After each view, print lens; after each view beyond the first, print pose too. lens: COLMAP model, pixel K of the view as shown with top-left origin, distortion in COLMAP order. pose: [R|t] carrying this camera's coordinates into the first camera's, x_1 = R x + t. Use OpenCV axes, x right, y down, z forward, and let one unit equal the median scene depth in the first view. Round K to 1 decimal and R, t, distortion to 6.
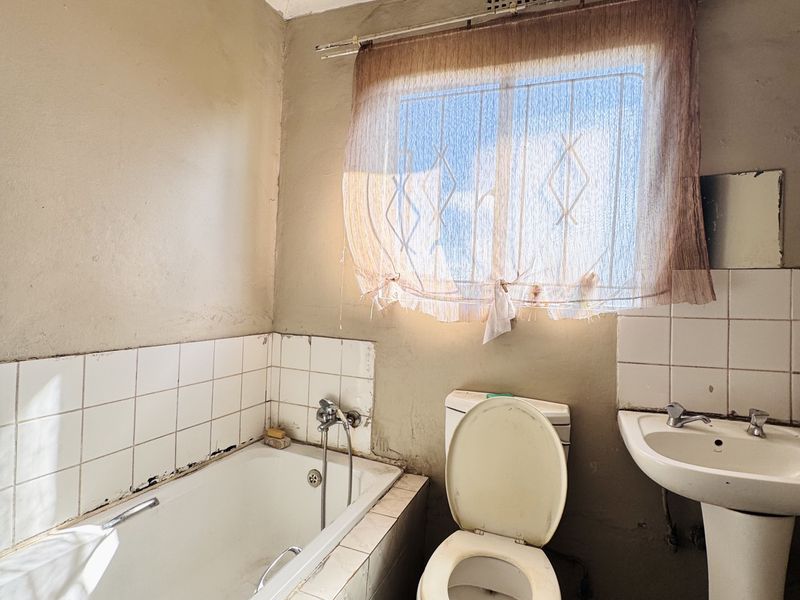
lens RADIAL K [[430.2, 0, 398.5], [0, 430.2, 294.5], [0, 0, 1]] dist [0.000944, 0.000506]
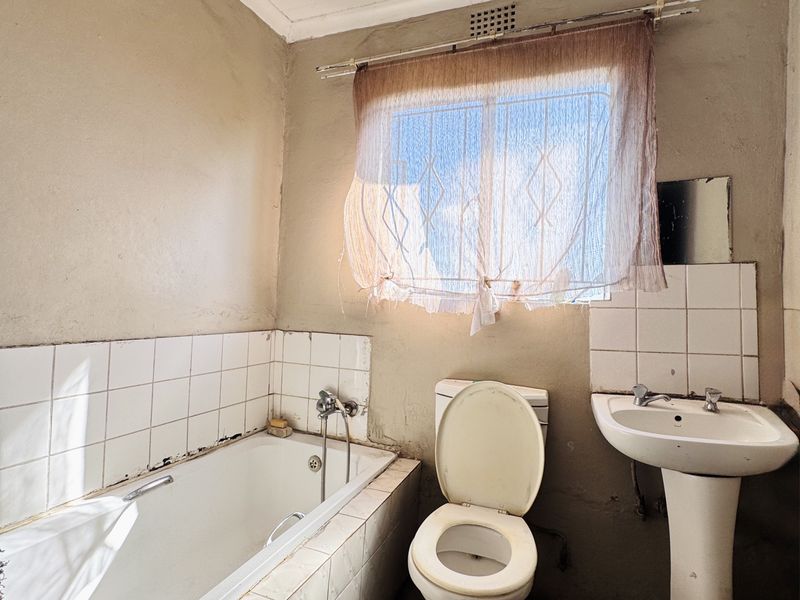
lens RADIAL K [[430.2, 0, 398.1], [0, 430.2, 294.7], [0, 0, 1]] dist [0.000944, 0.000506]
pose [[0.999972, -0.004500, 0.005942, 0.009977], [0.004665, 0.999595, -0.028081, 0.044786], [-0.005814, 0.028108, 0.999588, -0.105701]]
